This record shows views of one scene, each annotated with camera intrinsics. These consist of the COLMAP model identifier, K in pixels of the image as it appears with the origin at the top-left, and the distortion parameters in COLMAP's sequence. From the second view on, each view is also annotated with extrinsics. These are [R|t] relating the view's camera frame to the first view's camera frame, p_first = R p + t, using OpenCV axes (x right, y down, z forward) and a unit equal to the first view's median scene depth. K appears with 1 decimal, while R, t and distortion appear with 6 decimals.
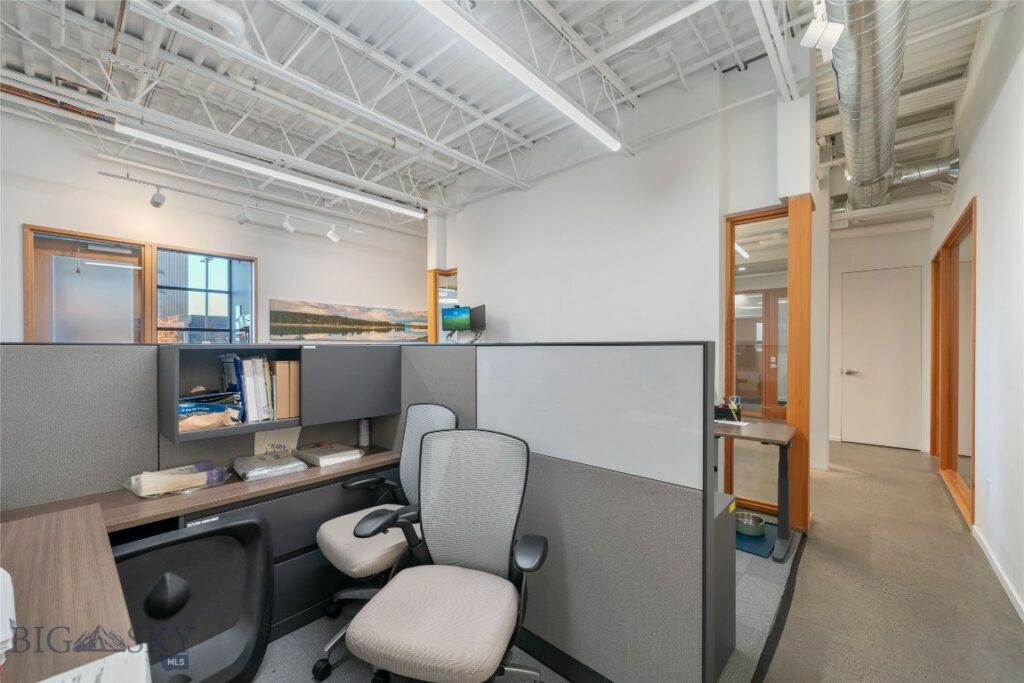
lens RADIAL K [[406.8, 0, 510.7], [0, 406.8, 343.9], [0, 0, 1]] dist [0.000599, -0.000103]
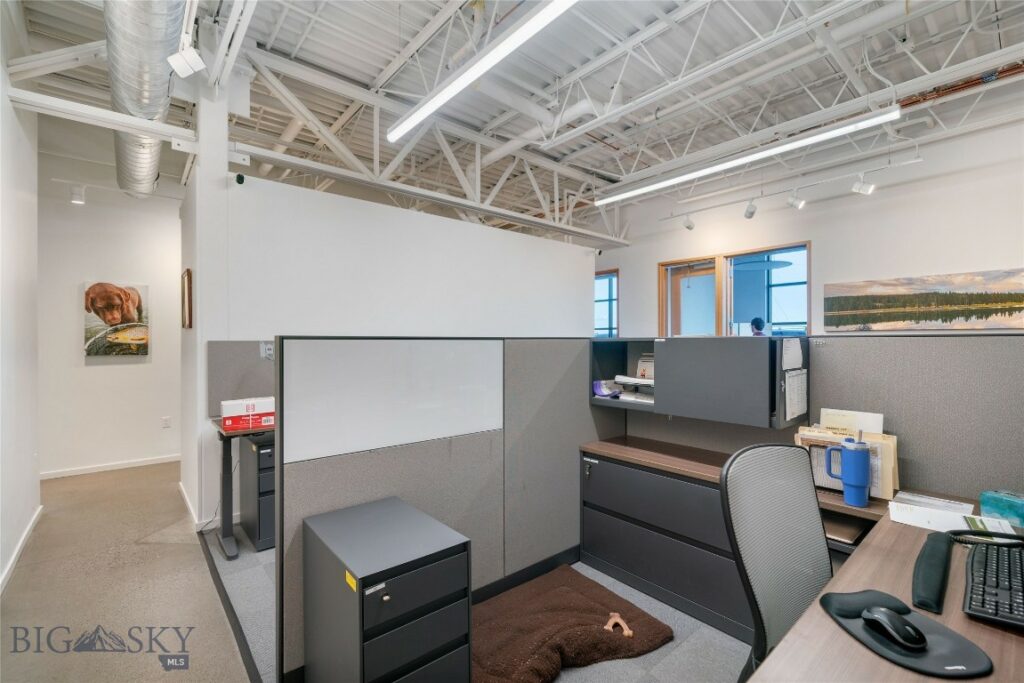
lens RADIAL K [[450.4, 0, 511.9], [0, 450.4, 344.2], [0, 0, 1]] dist [0.002106, 0.000074]
pose [[-0.140152, 0.006879, -0.990106, 0.428462], [0.009616, 0.999938, 0.005587, 0.004211], [0.990083, -0.008738, -0.140209, 0.462732]]
